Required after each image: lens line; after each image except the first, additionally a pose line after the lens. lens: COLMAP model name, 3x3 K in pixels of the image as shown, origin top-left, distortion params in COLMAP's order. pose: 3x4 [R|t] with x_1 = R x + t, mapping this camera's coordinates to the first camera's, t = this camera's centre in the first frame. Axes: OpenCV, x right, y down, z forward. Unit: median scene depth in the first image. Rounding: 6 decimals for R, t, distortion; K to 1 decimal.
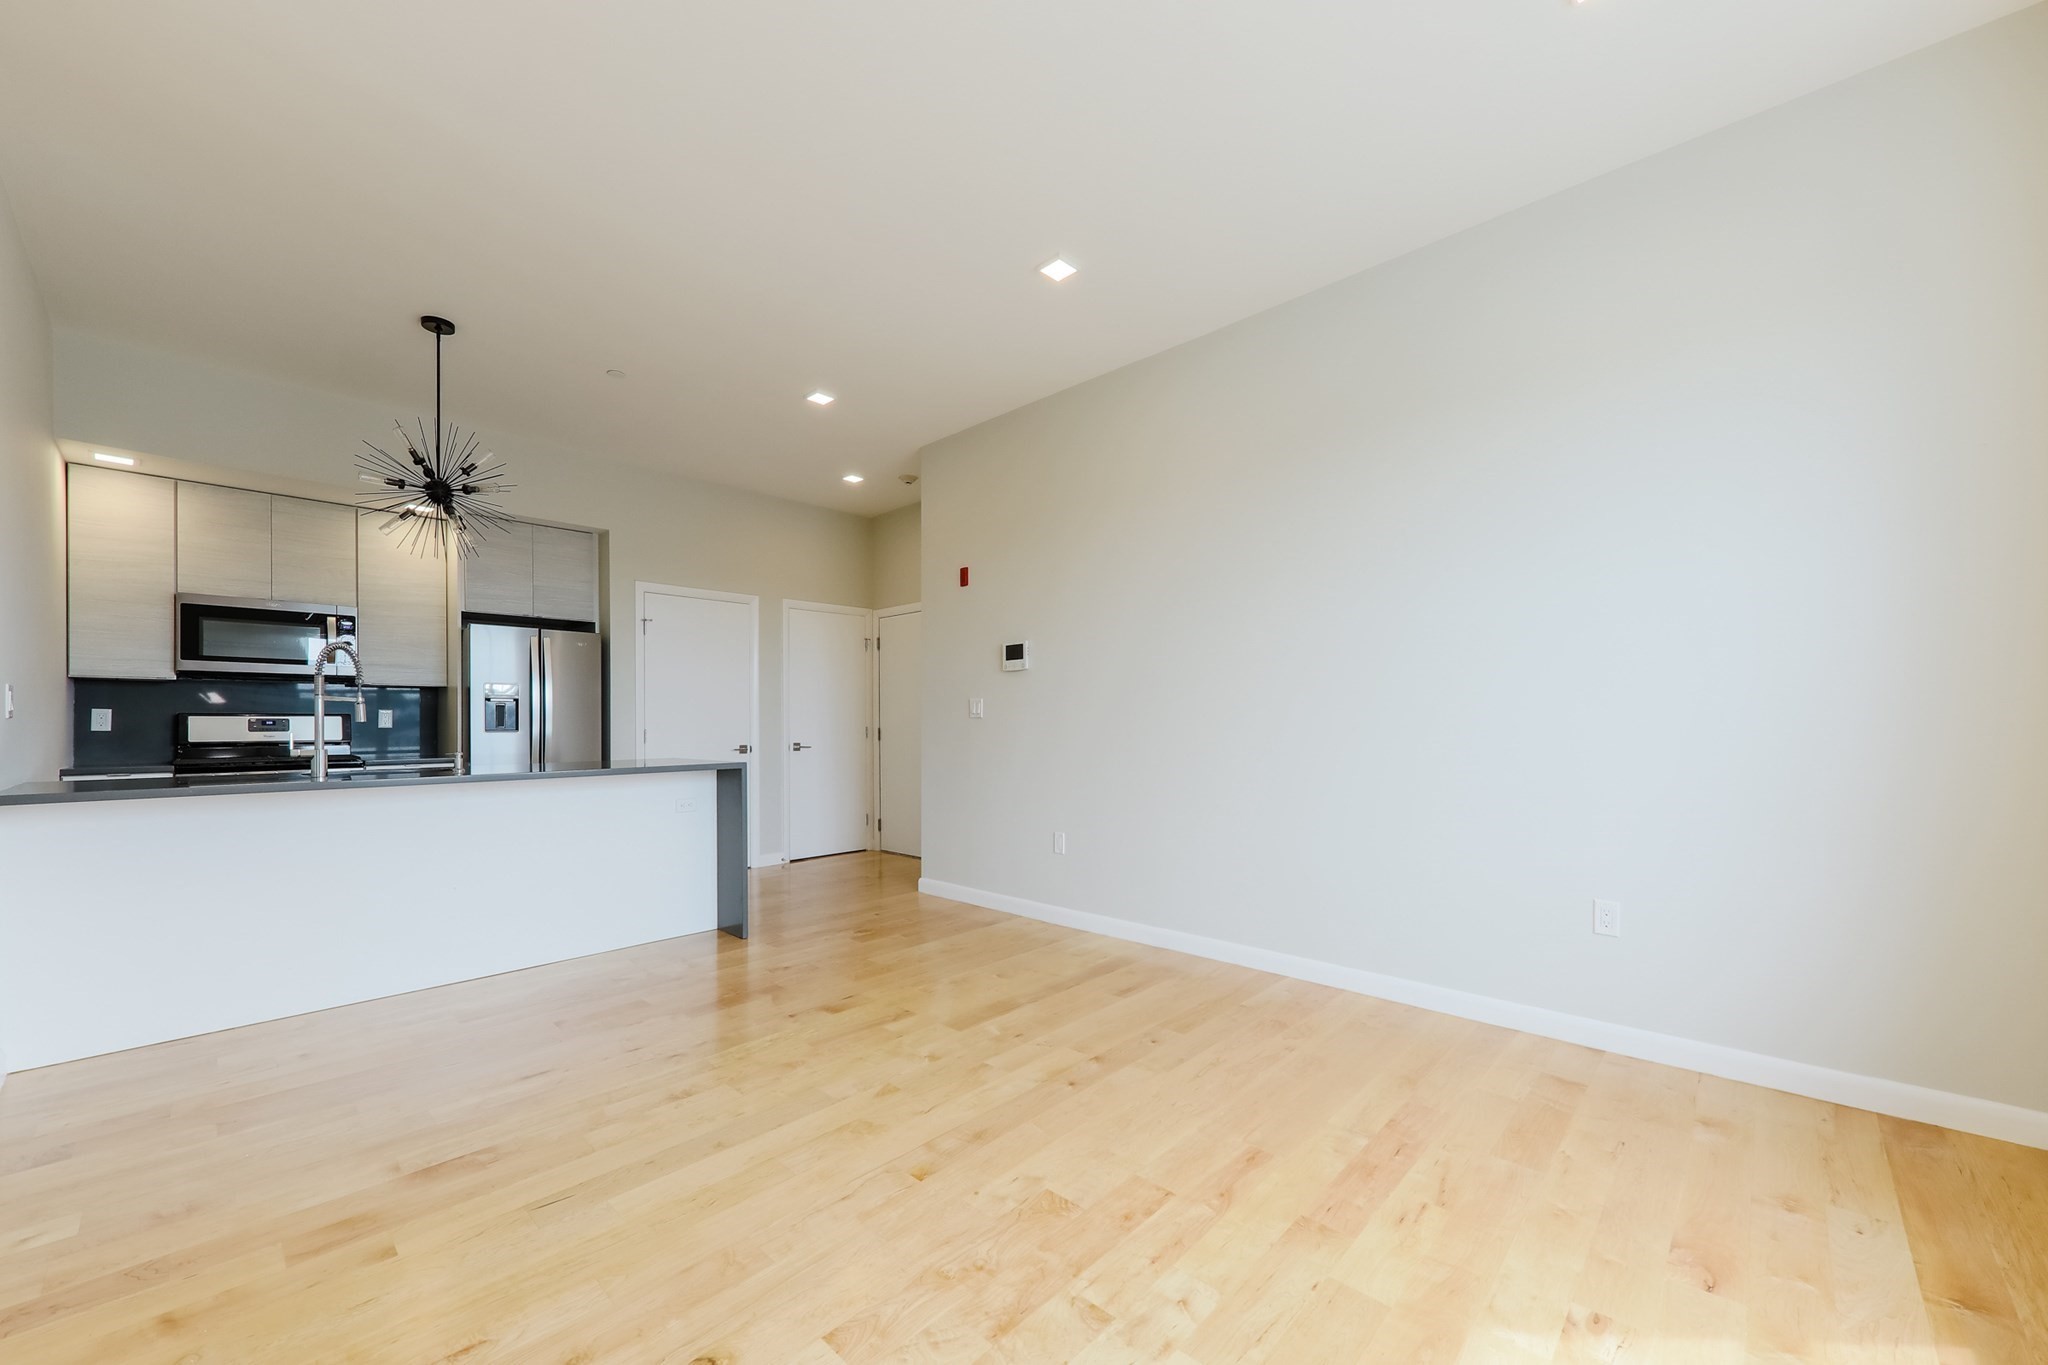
lens RADIAL K [[778.6, 0, 969.0], [0, 778.6, 719.8], [0, 0, 1]] dist [0.006221, -0.000971]
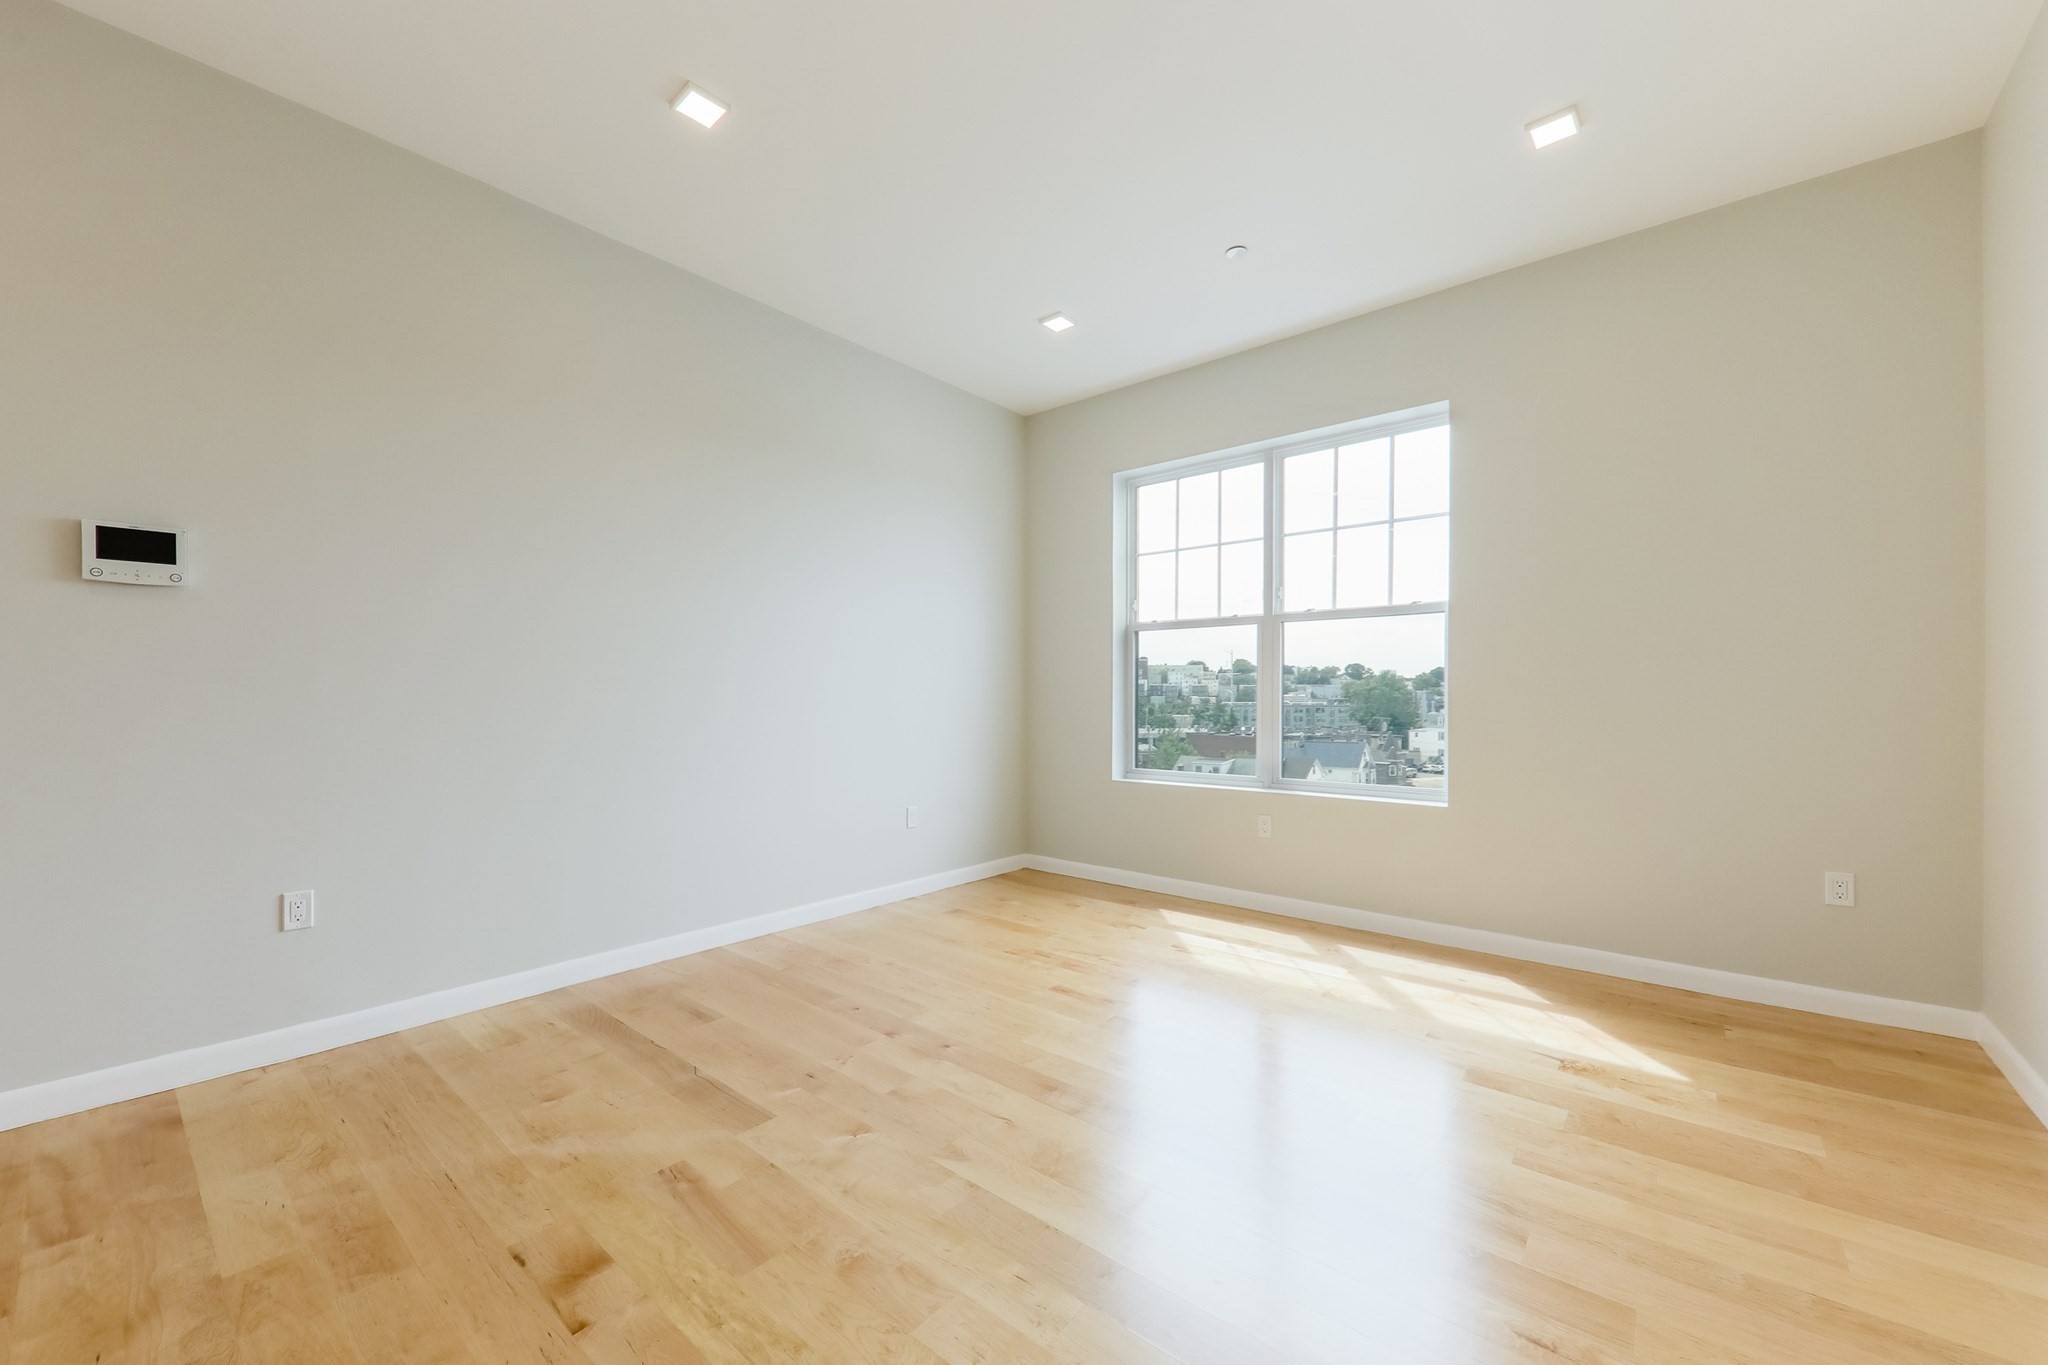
lens RADIAL K [[778.6, 0, 1006.4], [0, 778.6, 698.1], [0, 0, 1]] dist [0.006221, -0.000971]
pose [[-0.075102, 0.005645, 0.997160, -0.694616], [-0.002693, 0.999979, -0.005864, 0.011438], [-0.997172, -0.003126, -0.075085, 0.771124]]
